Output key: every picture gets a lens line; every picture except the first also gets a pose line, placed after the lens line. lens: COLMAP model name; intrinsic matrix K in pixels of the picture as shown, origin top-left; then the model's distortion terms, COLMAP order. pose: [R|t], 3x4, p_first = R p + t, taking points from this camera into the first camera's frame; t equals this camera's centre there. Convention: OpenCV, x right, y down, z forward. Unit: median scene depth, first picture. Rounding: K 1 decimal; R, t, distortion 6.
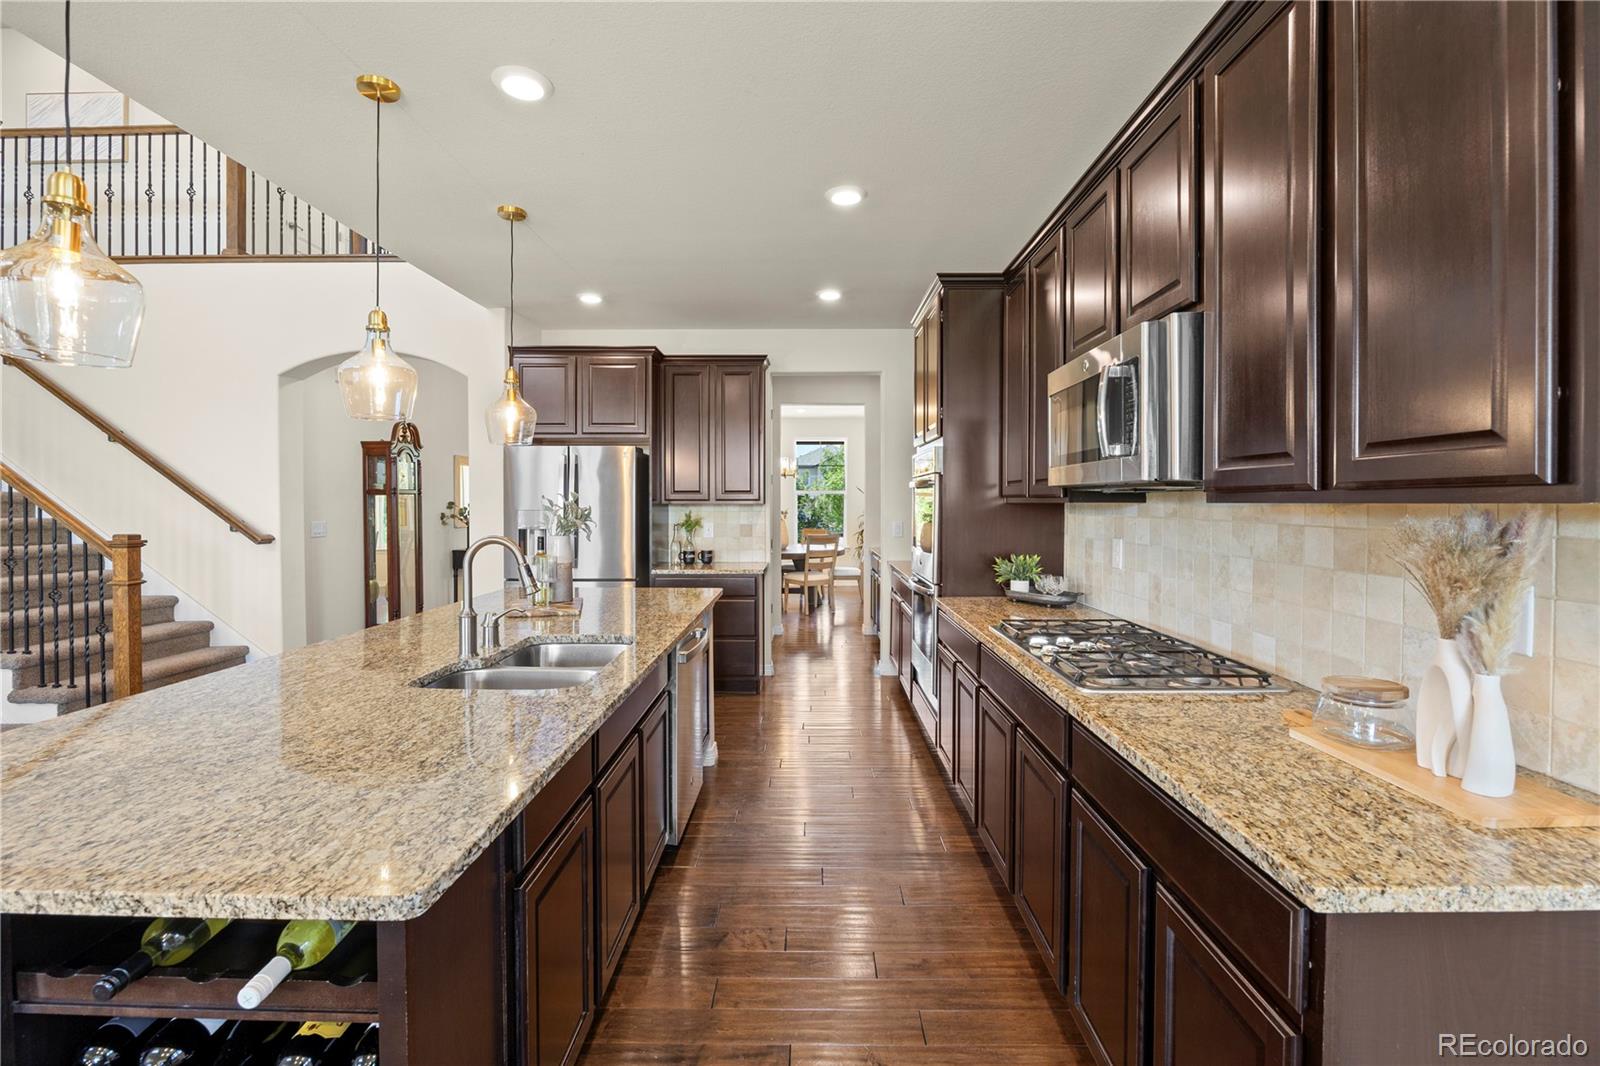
lens RADIAL K [[707.2, 0, 799.8], [0, 707.2, 528.3], [0, 0, 1]] dist [-0.017822, 0.000427]
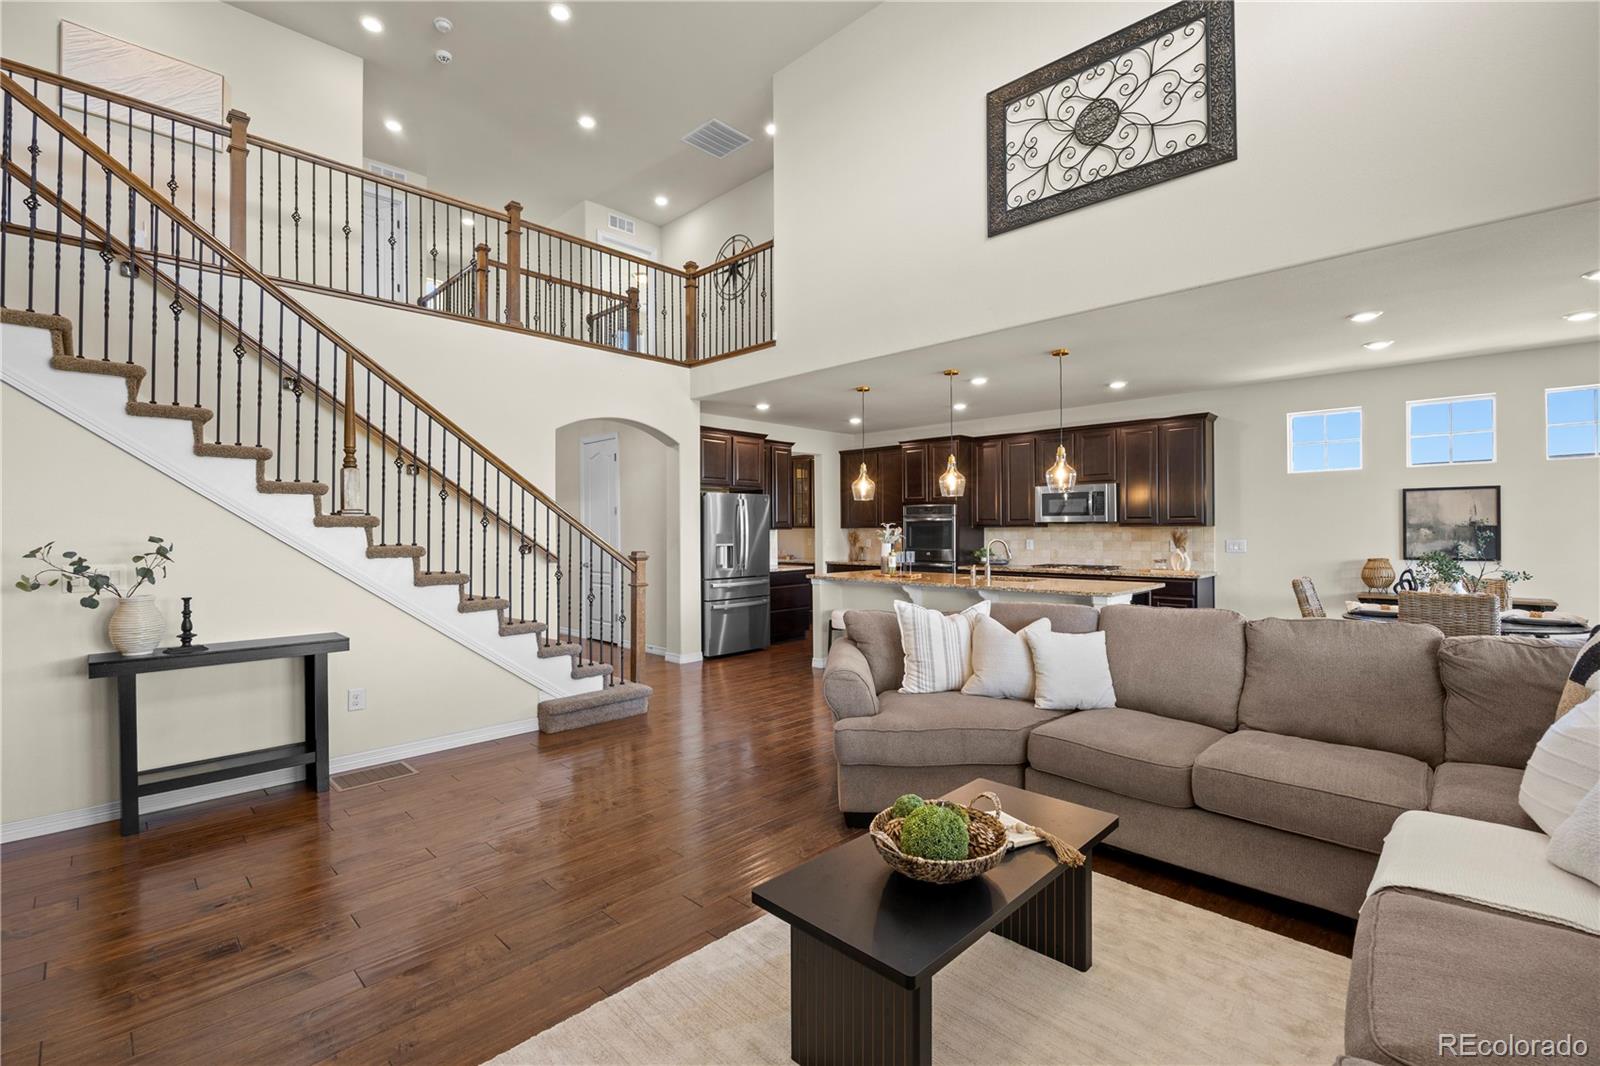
lens RADIAL K [[707.2, 0, 799.8], [0, 707.2, 528.3], [0, 0, 1]] dist [-0.017822, 0.000427]
pose [[0.664820, 0.008048, 0.746960, -2.003692], [0.030474, 0.998817, -0.037885, 0.041867], [-0.746382, 0.047949, 0.663788, -0.196994]]
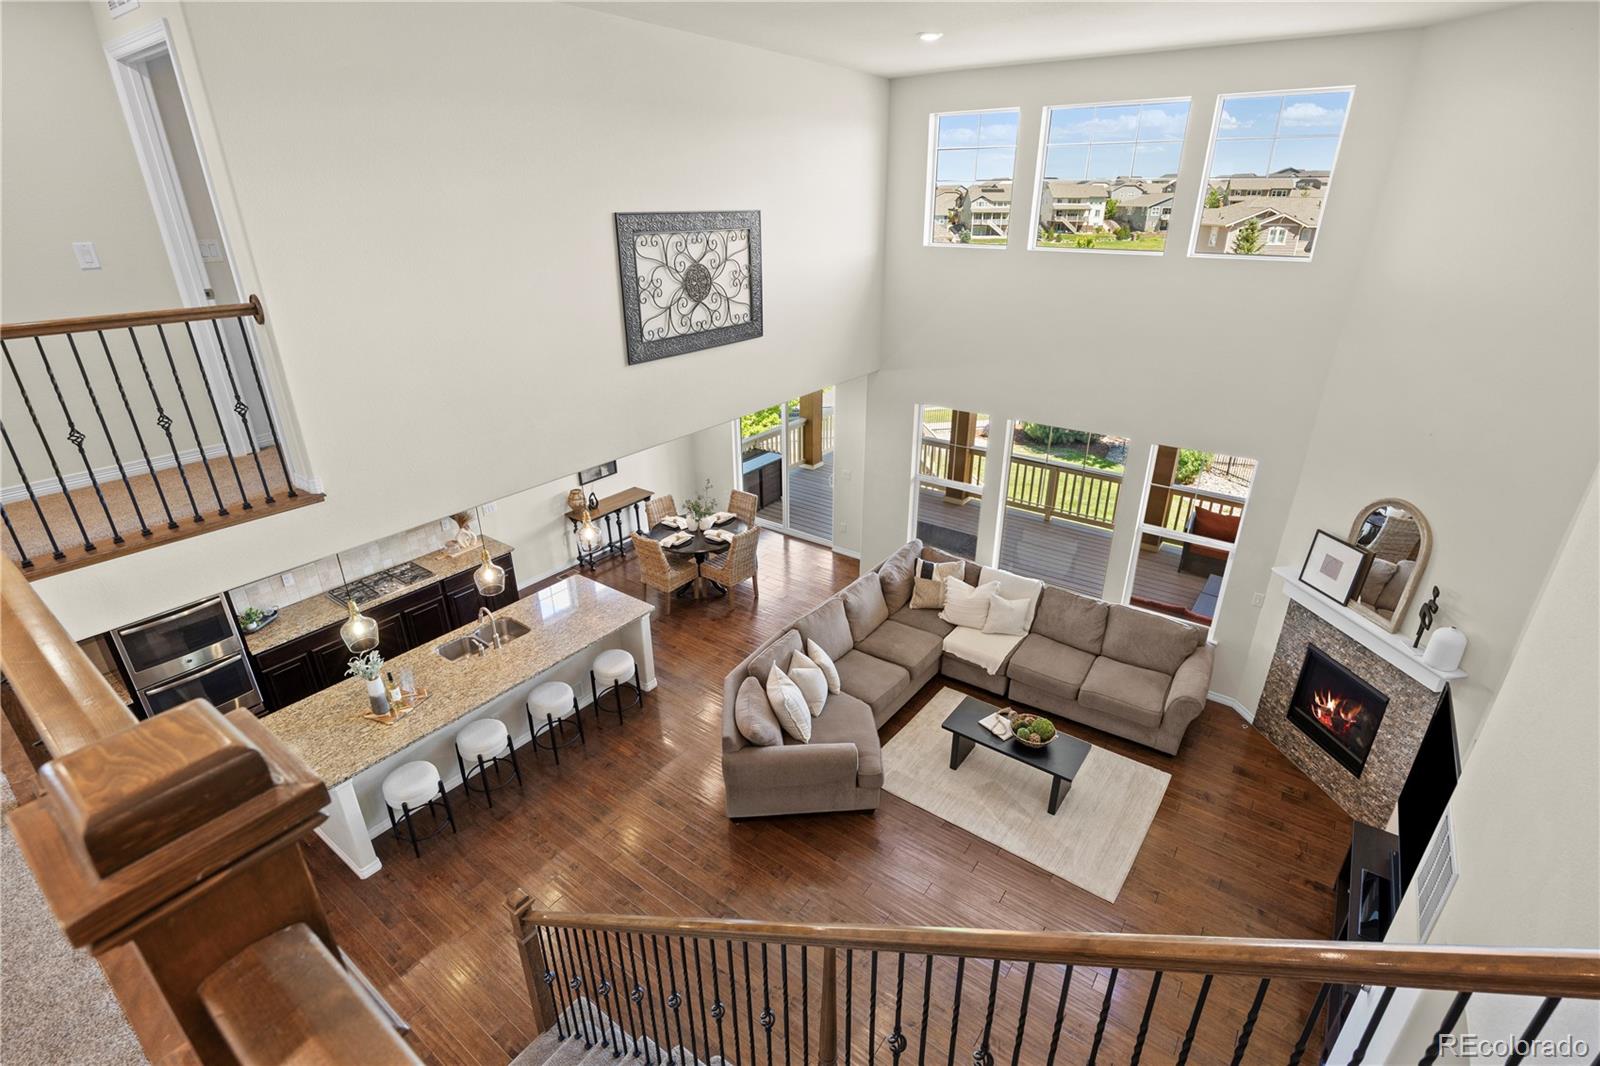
lens RADIAL K [[744.8, 0, 810.2], [0, 744.8, 527.2], [0, 0, 1]] dist [0.013814, -0.000011]
pose [[-0.838331, -0.214480, 0.501197, -1.856191], [0.027201, 0.901755, 0.431391, -0.974246], [-0.544482, 0.375281, -0.750136, 1.576895]]
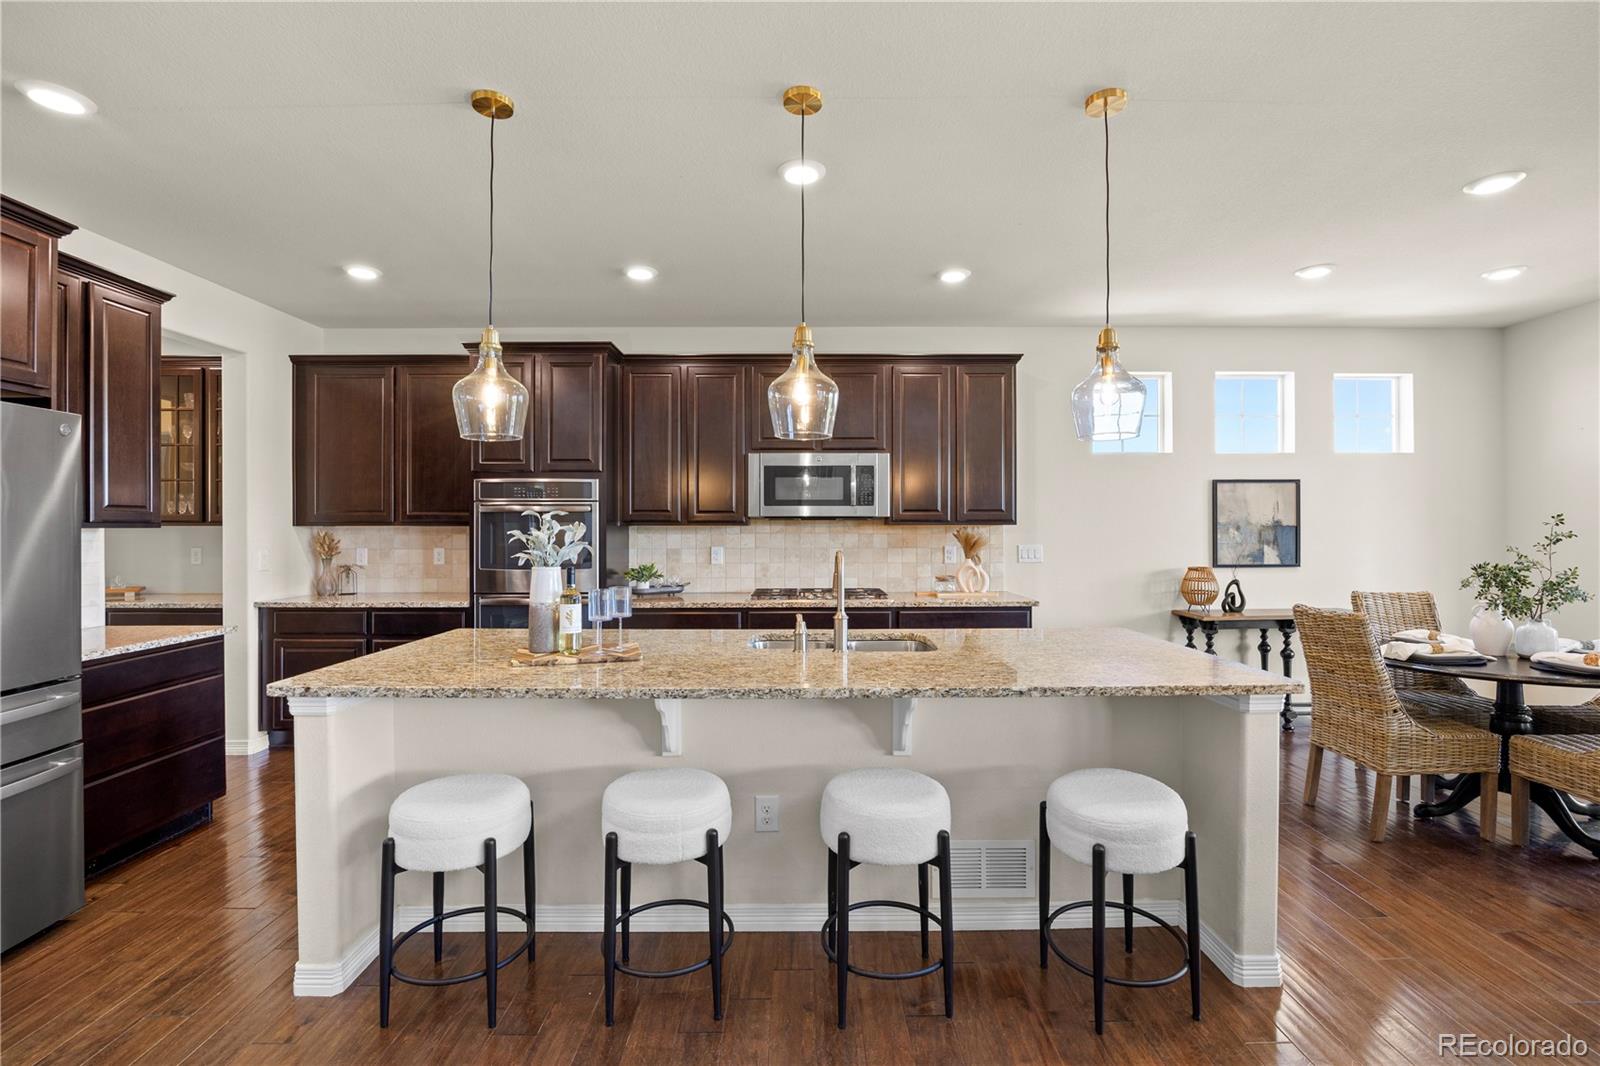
lens RADIAL K [[707.2, 0, 799.8], [0, 707.2, 528.3], [0, 0, 1]] dist [-0.017822, 0.000427]
pose [[-0.051870, 0.008934, 0.998614, -1.040422], [0.045579, 0.998939, -0.006569, -0.008810], [-0.997613, 0.045175, -0.052222, 0.762102]]
